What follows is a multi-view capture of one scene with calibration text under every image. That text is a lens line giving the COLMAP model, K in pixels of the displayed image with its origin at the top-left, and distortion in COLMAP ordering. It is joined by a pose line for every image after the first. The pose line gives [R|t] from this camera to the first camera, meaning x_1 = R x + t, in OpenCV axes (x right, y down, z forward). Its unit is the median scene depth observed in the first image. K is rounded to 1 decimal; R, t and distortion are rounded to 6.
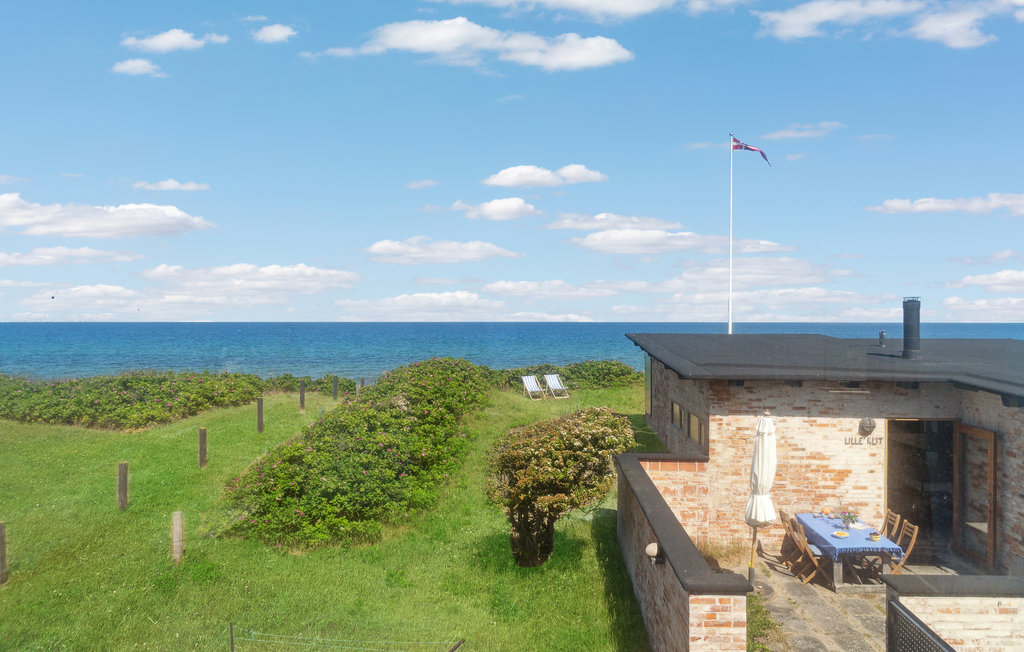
lens RADIAL K [[781.4, 0, 503.1], [0, 781.4, 325.3], [0, 0, 1]] dist [-0.001461, 0.008375]
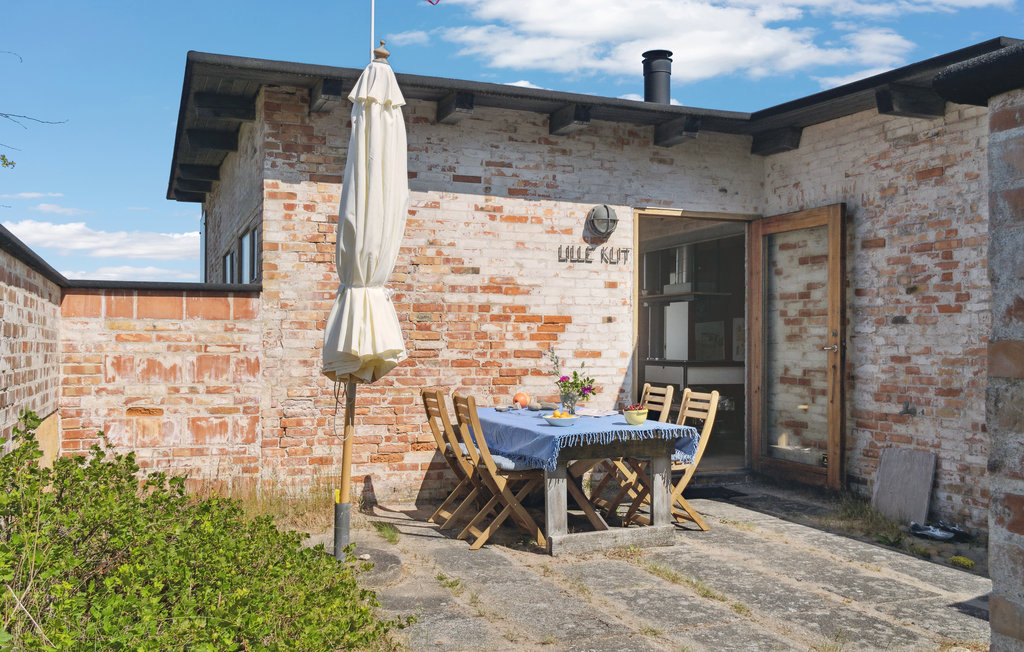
lens RADIAL K [[998.0, 0, 540.7], [0, 998.0, 325.0], [0, 0, 1]] dist [-0.013397, 0.000000]
pose [[0.906939, 0.009699, 0.421150, 0.177009], [-0.000305, 0.999750, -0.022366, 0.203432], [-0.421261, 0.020156, 0.906715, 0.464851]]
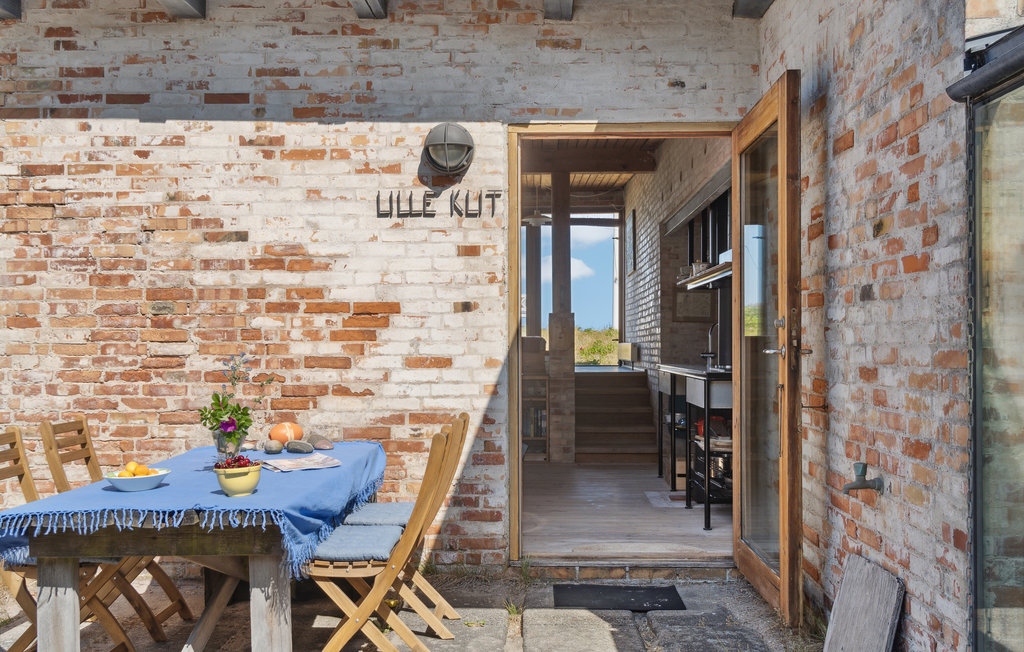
lens RADIAL K [[1063.0, 0, 508.3], [0, 1063.0, 335.8], [0, 0, 1]] dist [0.003041, 0.000000]
pose [[0.999566, -0.004686, 0.029069, 0.474774], [0.005085, 0.999894, -0.013665, 0.203205], [-0.029002, 0.013806, 0.999484, 0.594598]]
